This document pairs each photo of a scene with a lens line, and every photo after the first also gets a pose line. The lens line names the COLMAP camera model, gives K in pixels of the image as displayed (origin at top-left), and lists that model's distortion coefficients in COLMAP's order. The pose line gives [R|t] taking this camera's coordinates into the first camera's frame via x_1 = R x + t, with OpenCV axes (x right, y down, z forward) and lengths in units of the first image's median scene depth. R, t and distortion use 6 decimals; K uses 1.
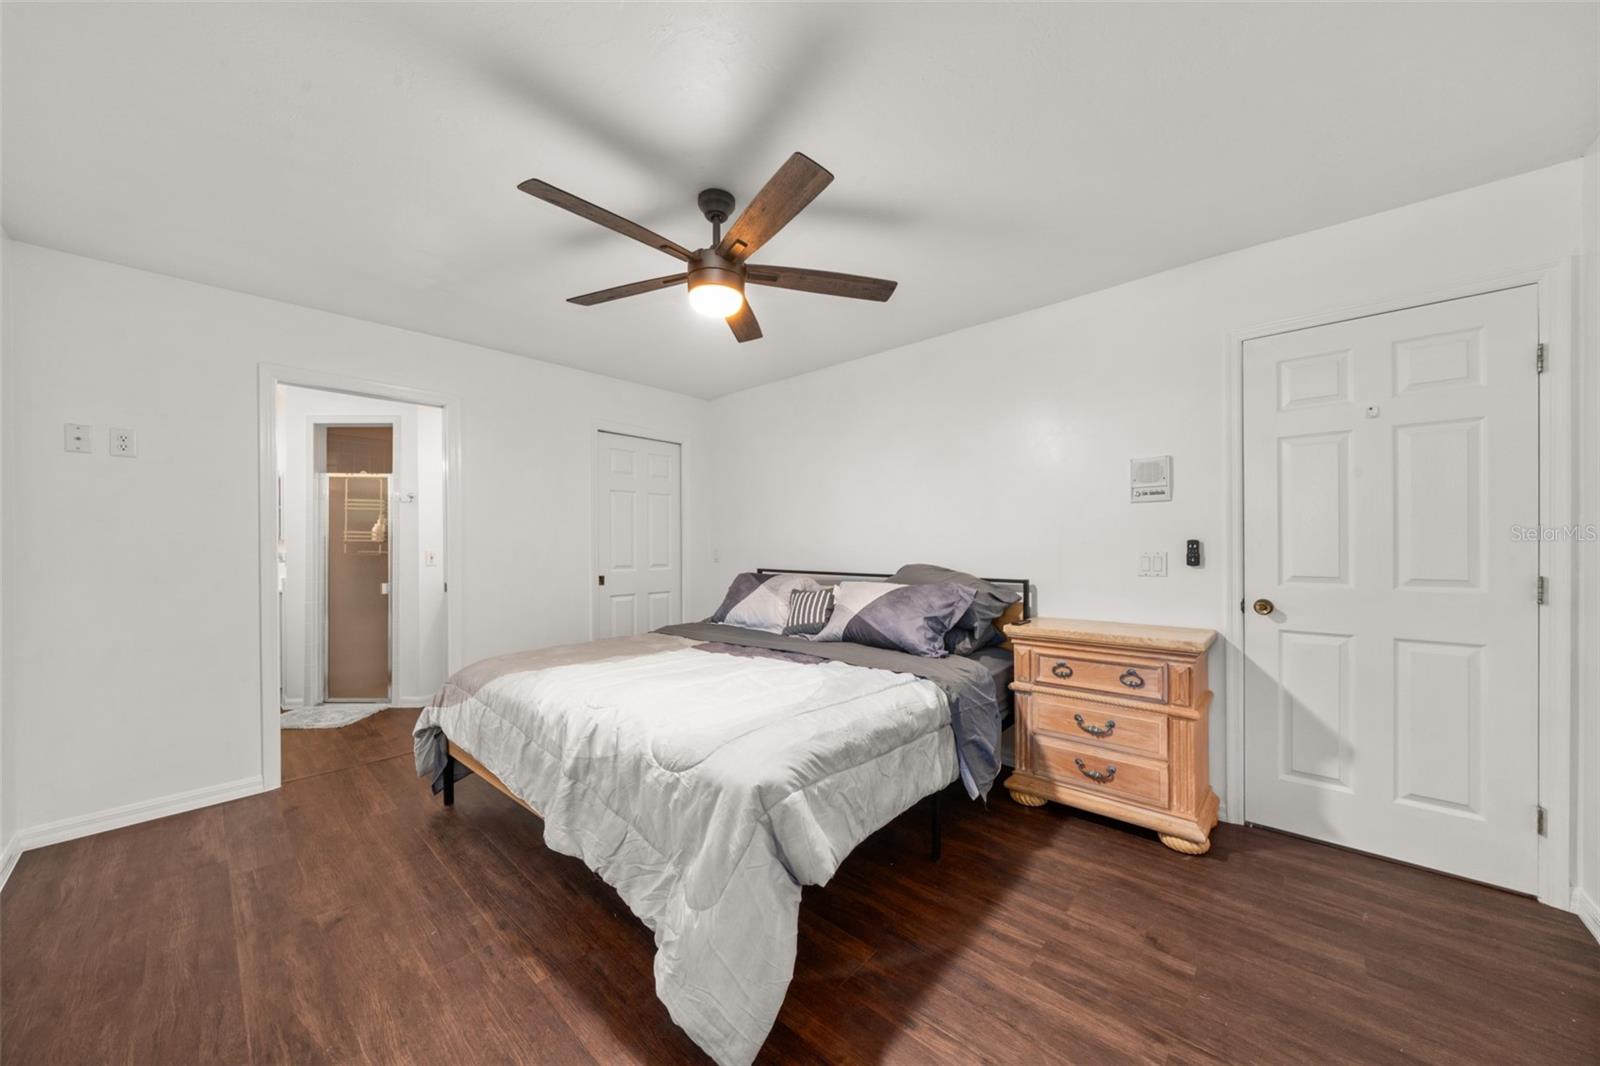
lens RADIAL K [[554.0, 0, 777.8], [0, 554.0, 545.6], [0, 0, 1]] dist [-0.008168, 0.000190]
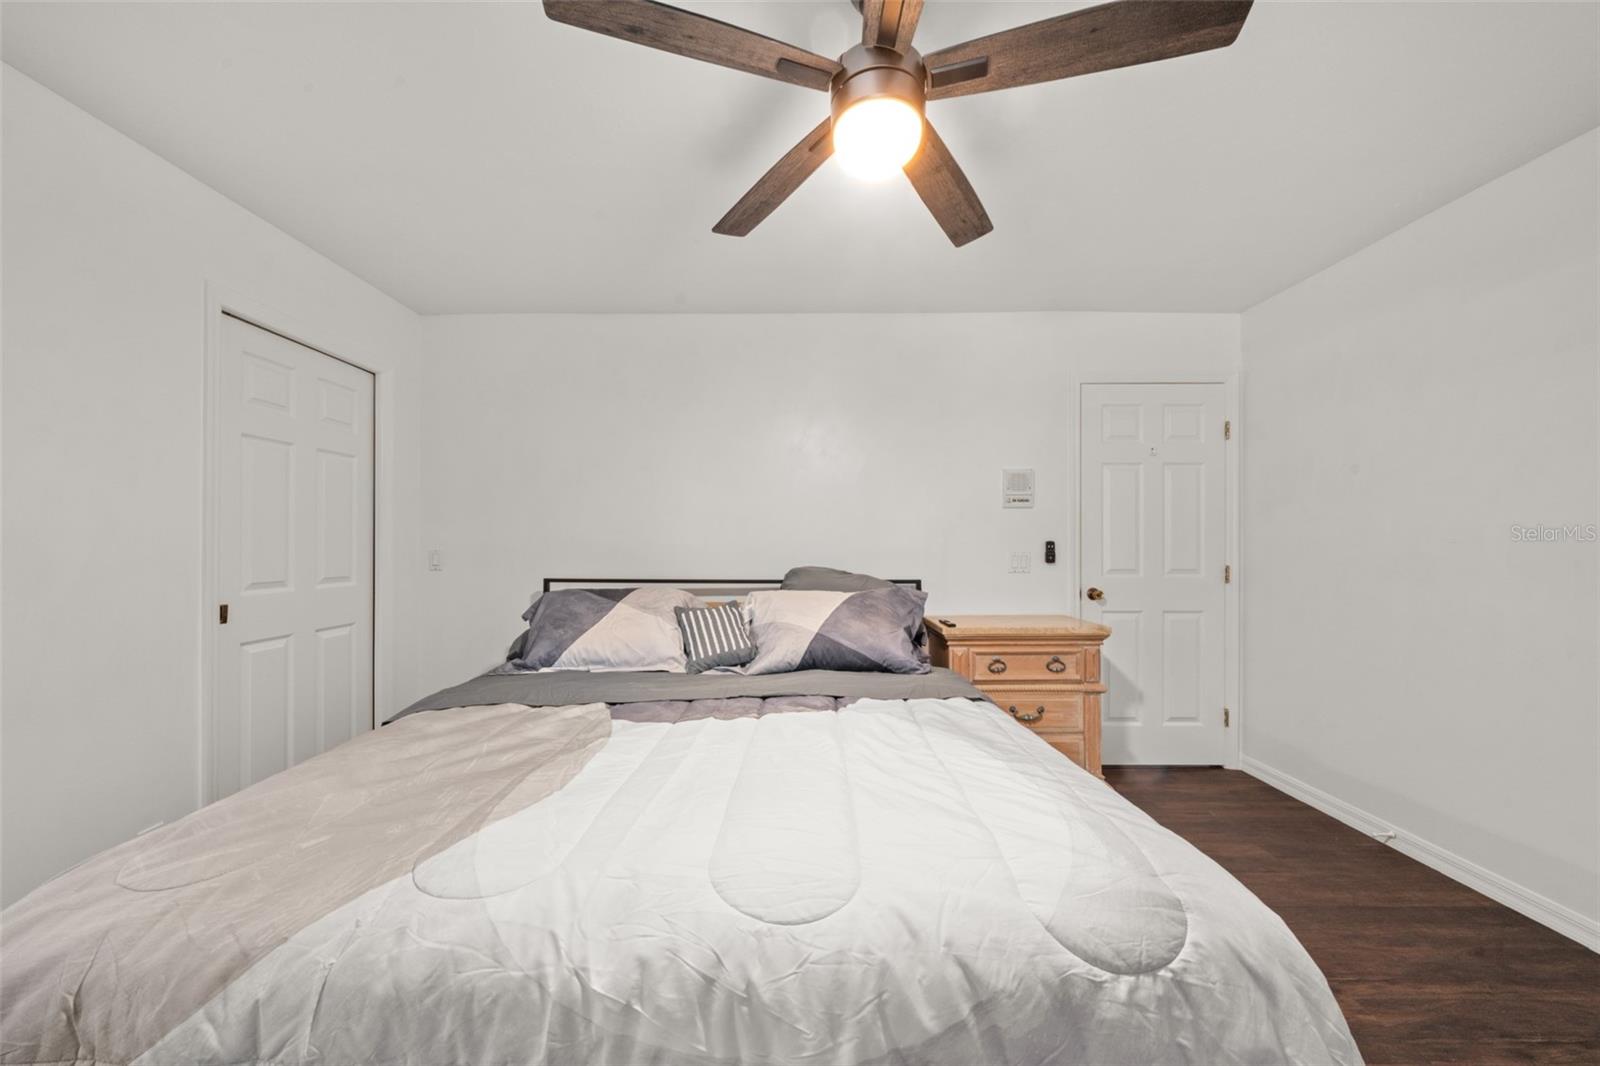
lens RADIAL K [[554.0, 0, 798.6], [0, 554.0, 541.6], [0, 0, 1]] dist [-0.008168, 0.000190]
pose [[0.730693, 0.007436, 0.682666, -0.487970], [-0.002081, 0.999960, -0.008666, 0.002181], [-0.682703, 0.004911, 0.730679, 0.519973]]
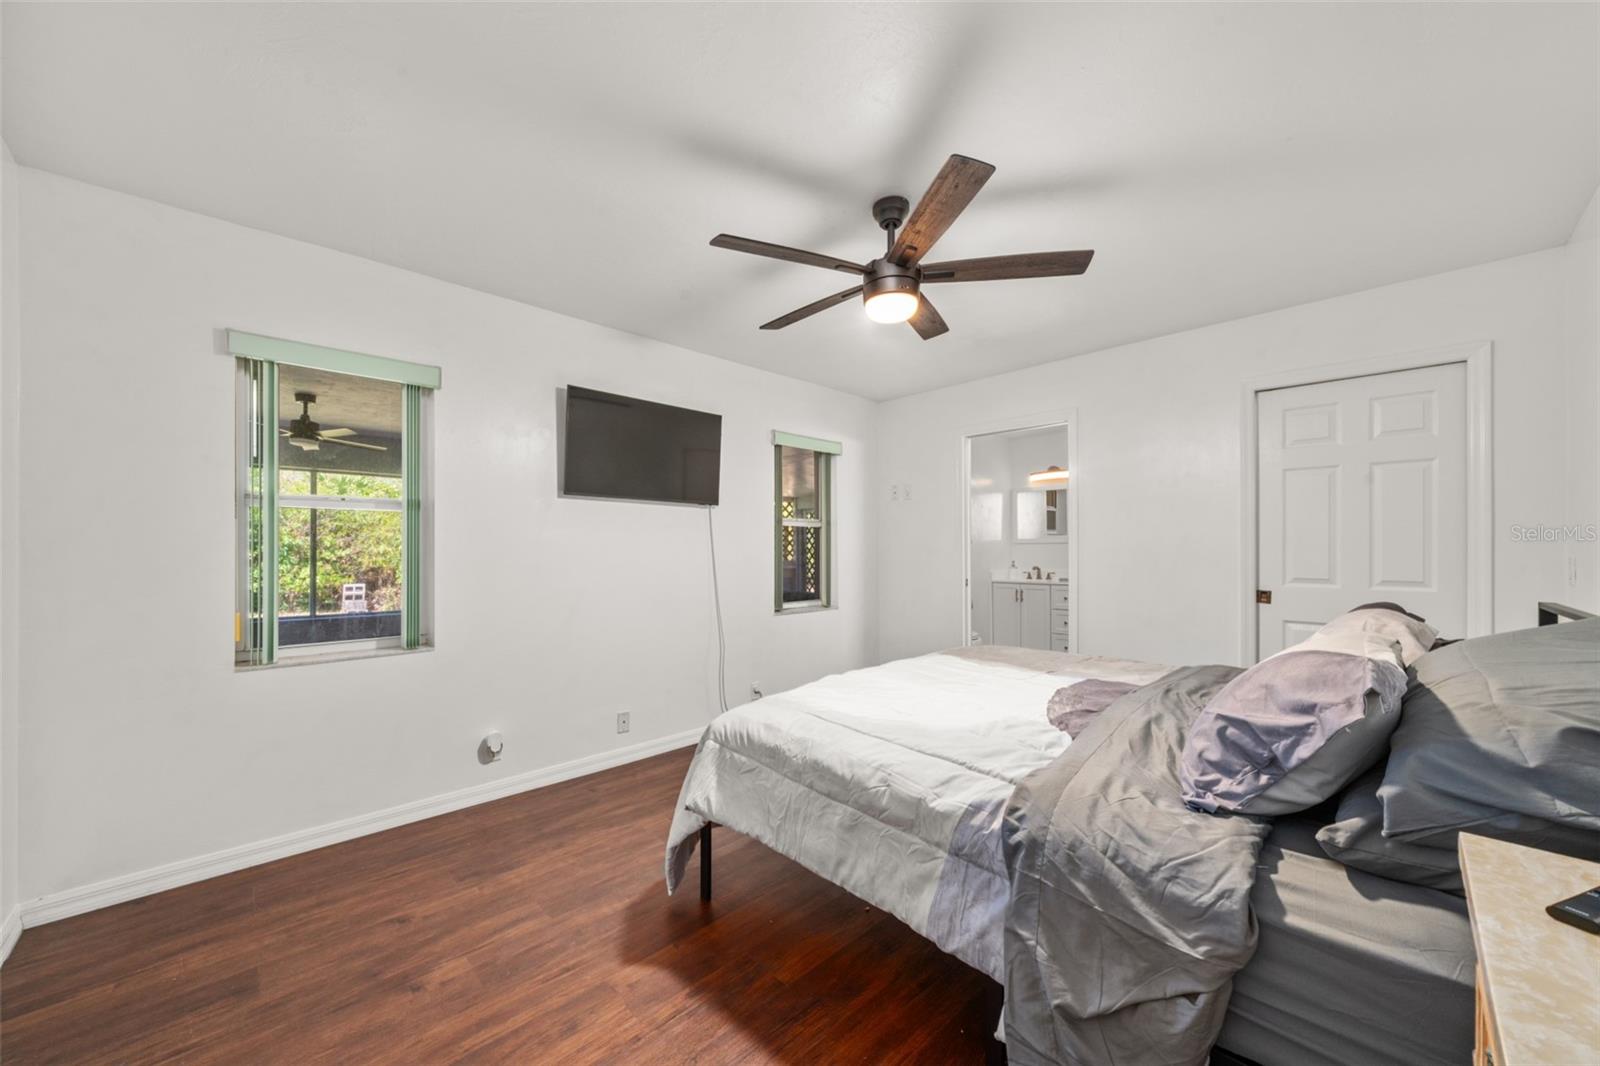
lens RADIAL K [[580.4, 0, 800.3], [0, 580.4, 543.7], [0, 0, 1]] dist [-0.005725, 0.000392]
pose [[-0.039780, -0.003679, -0.999202, 0.810795], [-0.000804, 0.999993, -0.003650, -0.005806], [0.999208, 0.000658, -0.039783, 0.742915]]
